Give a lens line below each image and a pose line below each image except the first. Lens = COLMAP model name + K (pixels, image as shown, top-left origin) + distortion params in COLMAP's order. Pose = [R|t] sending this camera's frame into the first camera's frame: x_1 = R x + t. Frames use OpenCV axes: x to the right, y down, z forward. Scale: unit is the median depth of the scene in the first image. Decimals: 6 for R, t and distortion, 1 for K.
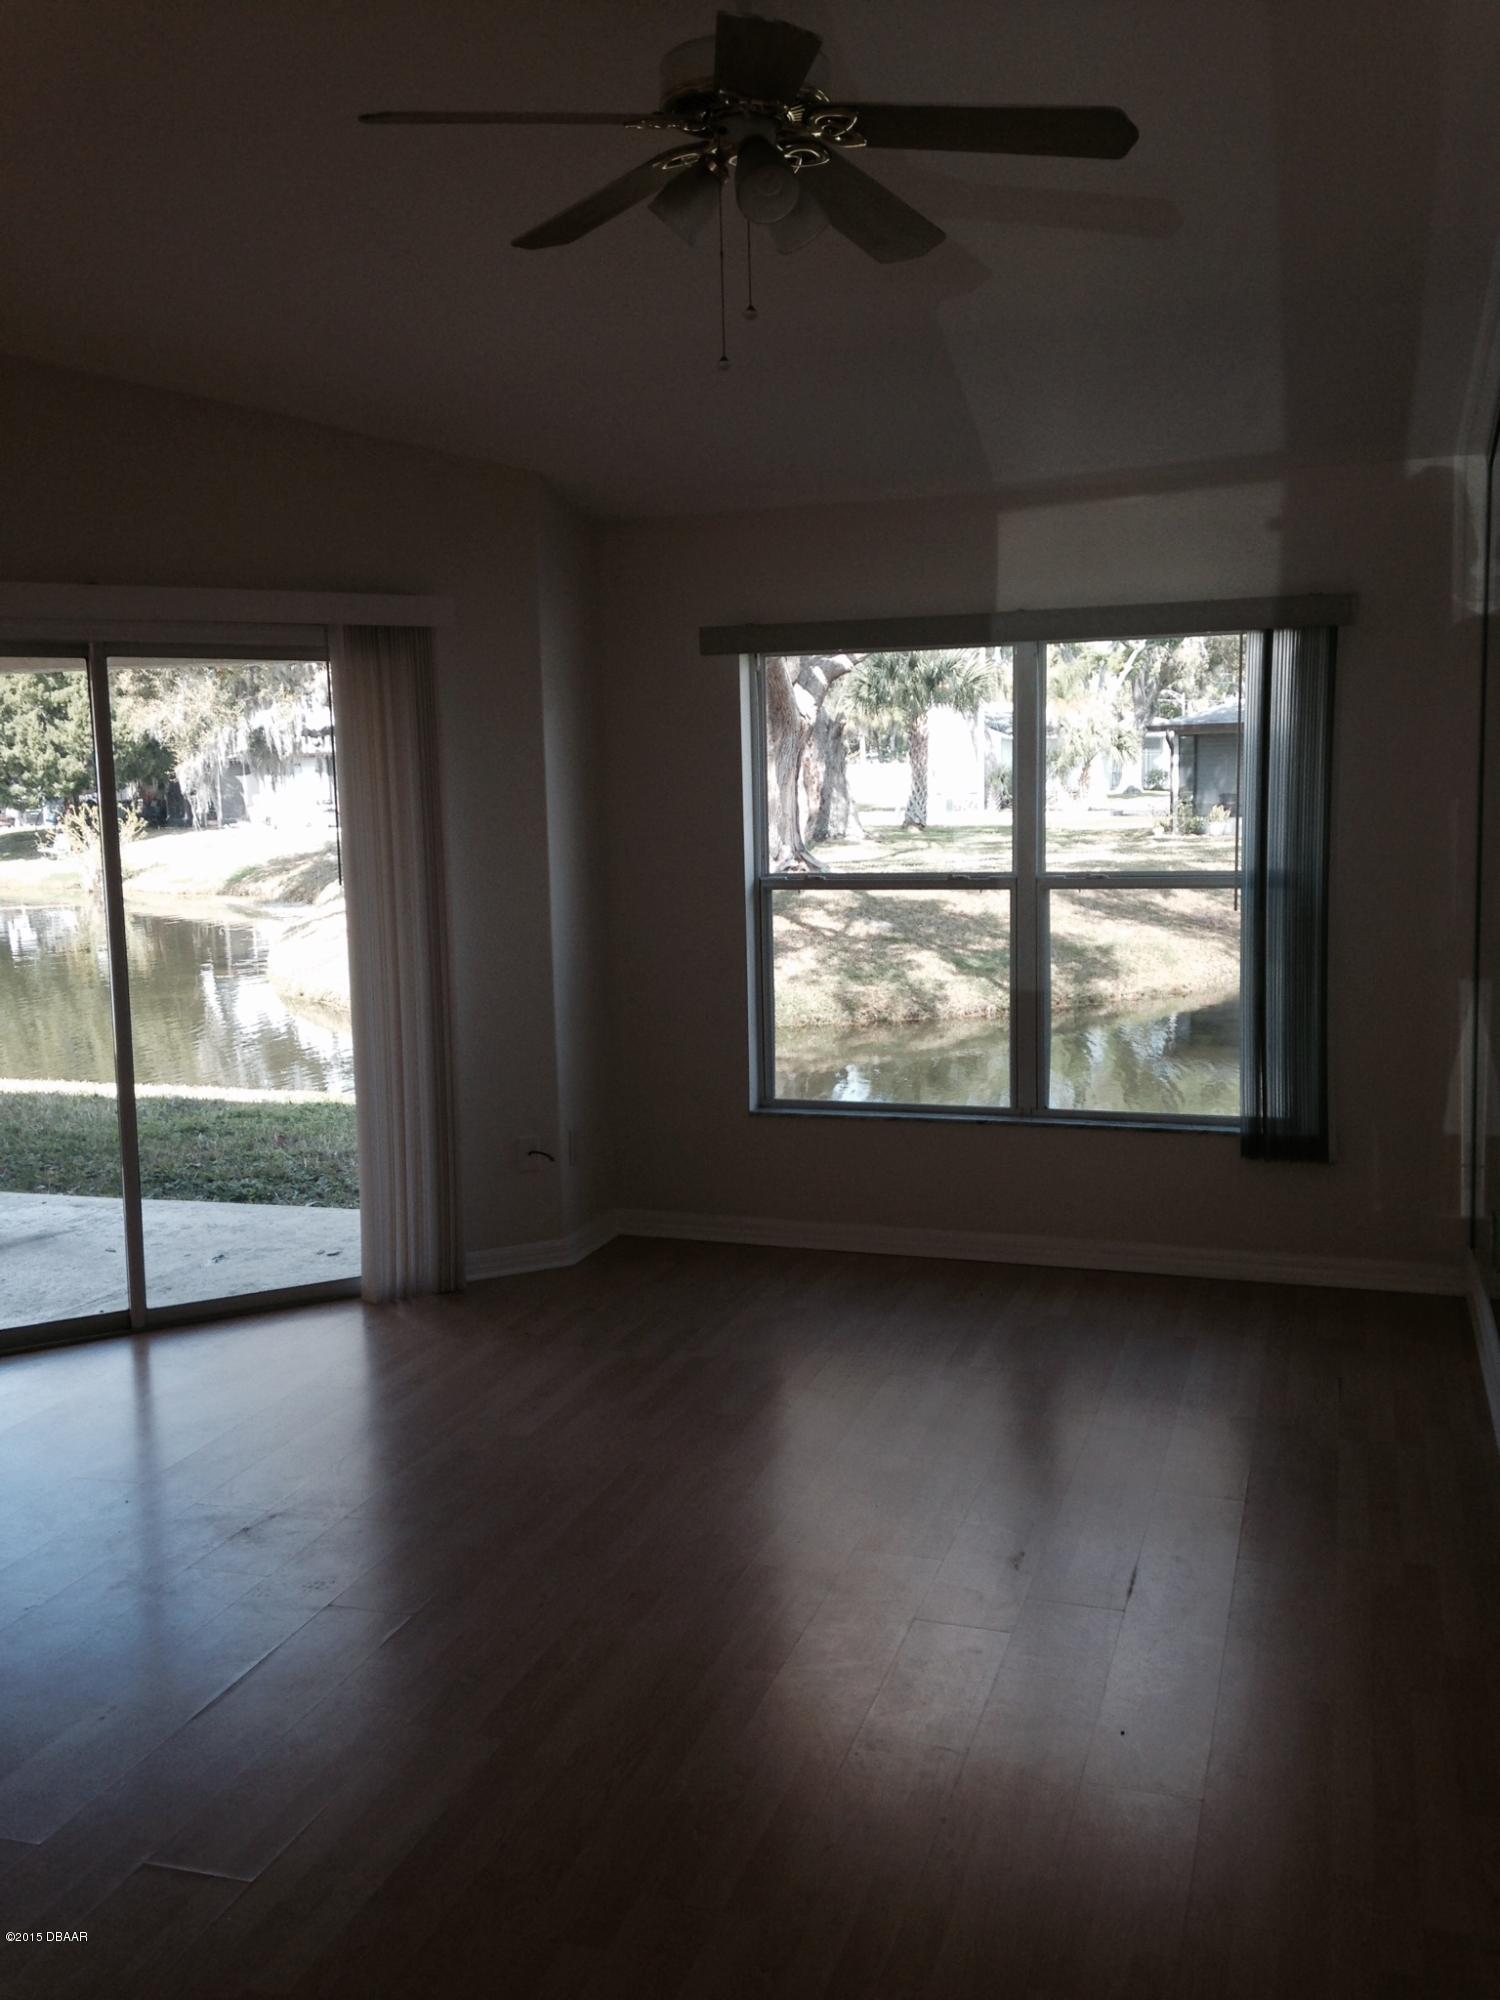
lens RADIAL K [[1900.1, 0, 680.4], [0, 1900.1, 951.4], [0, 0, 1]] dist [0.120858, -0.002716]
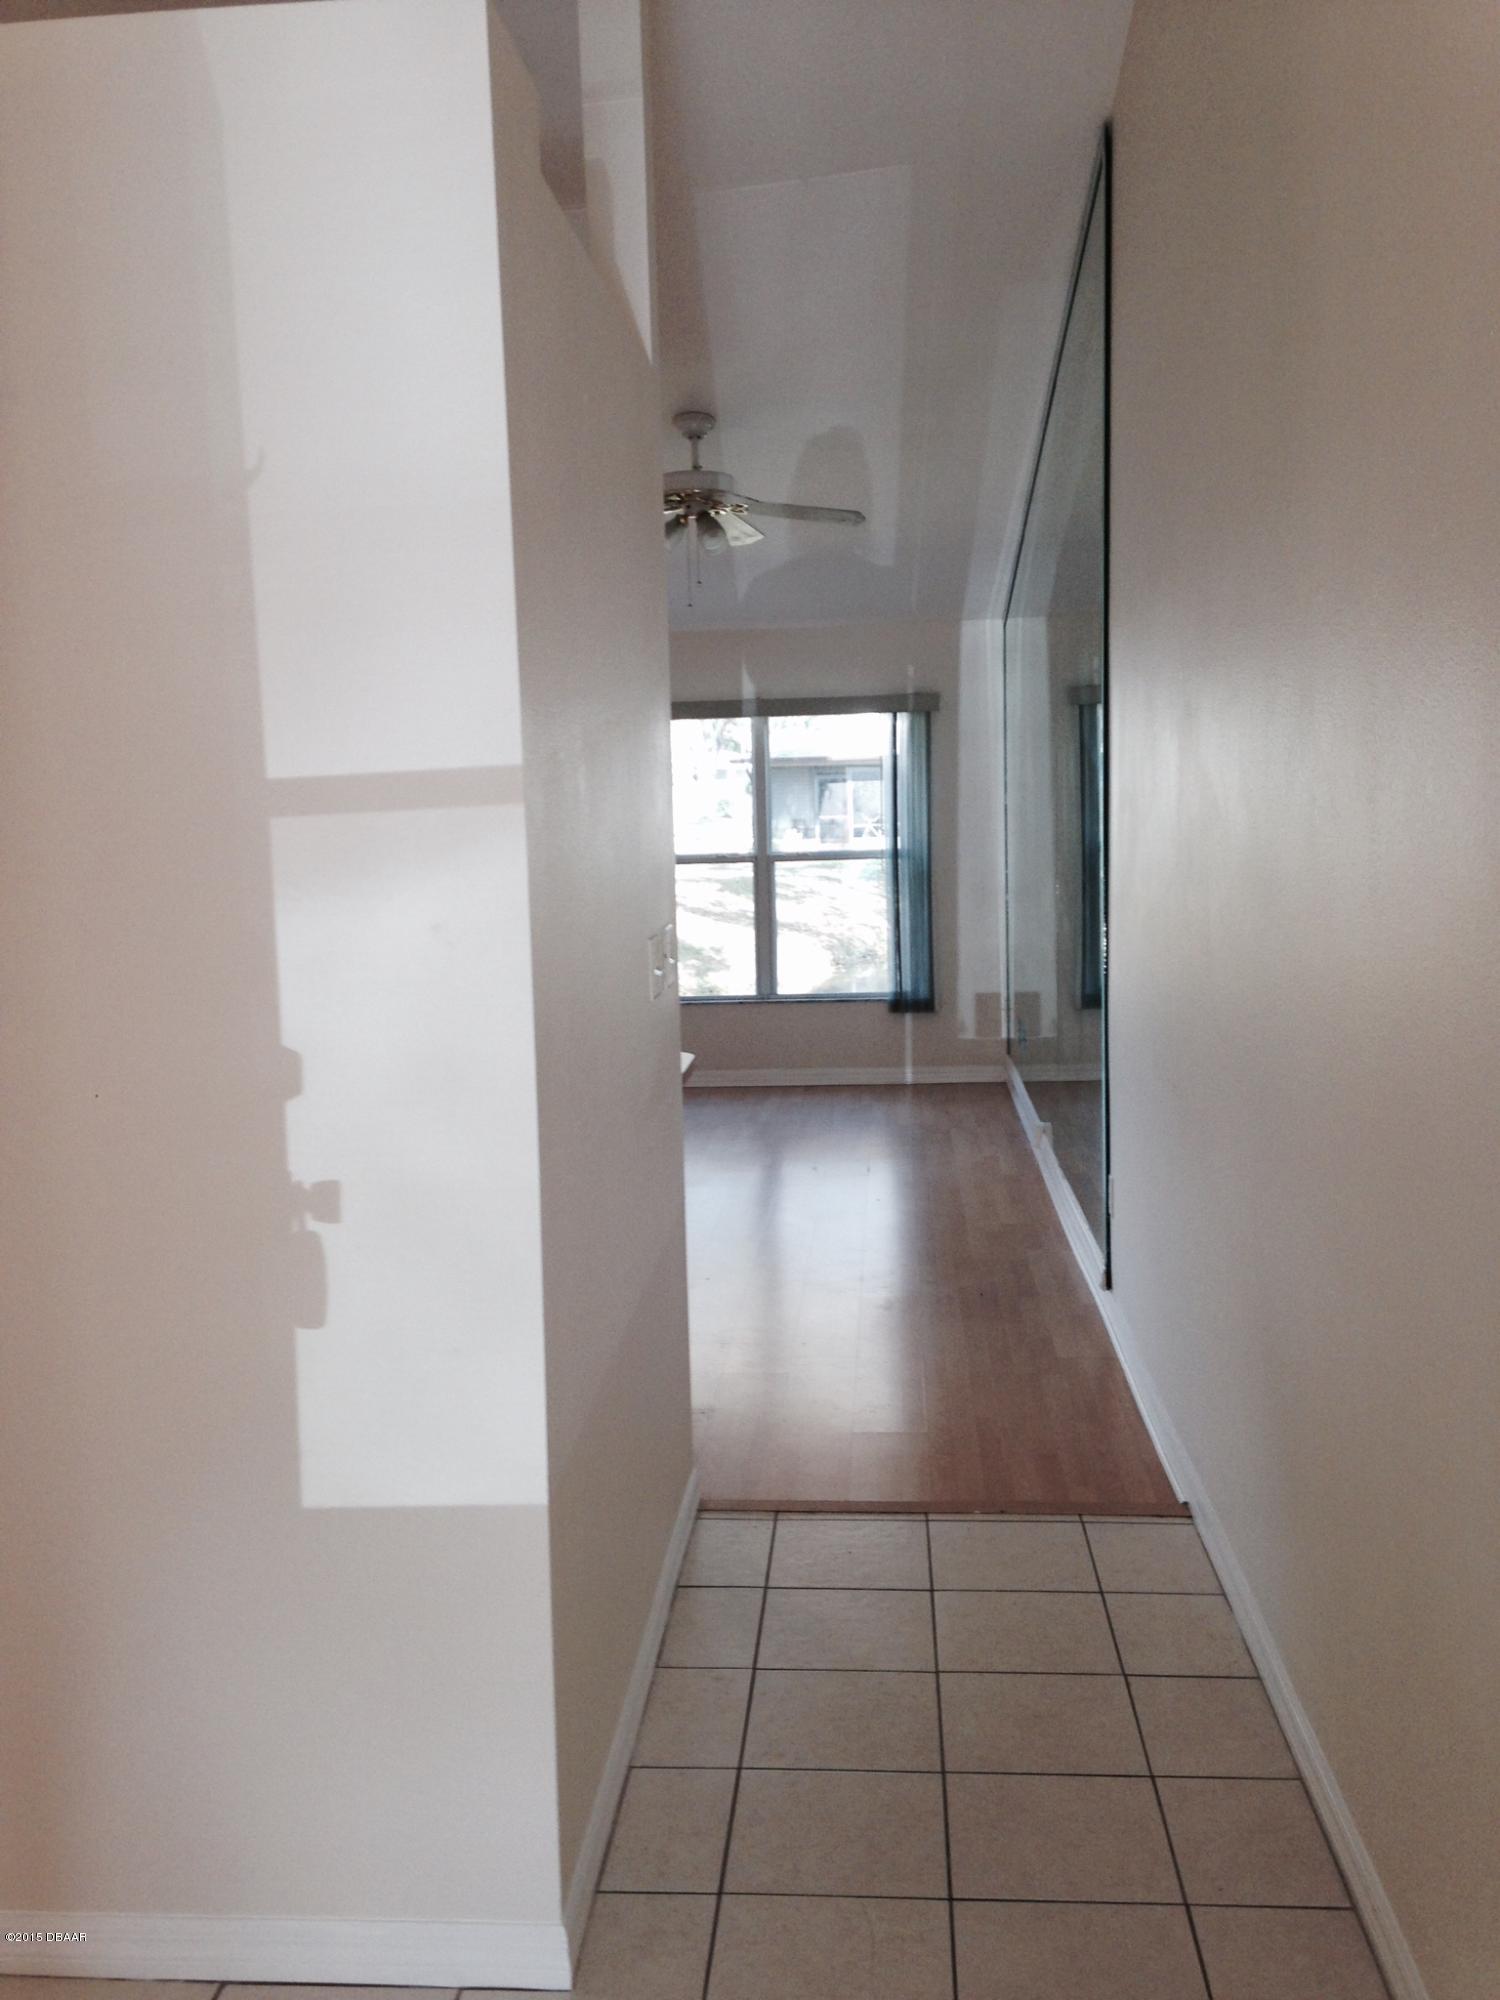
lens RADIAL K [[1909.7, 0, 750.0], [0, 1909.7, 1000.0], [0, 0, 1]] dist [0.000197, 0.000264]
pose [[0.966181, -0.032892, 0.255759, -0.277666], [0.030470, 0.999445, 0.013427, 0.069705], [-0.256058, -0.005180, 0.966647, -0.655577]]
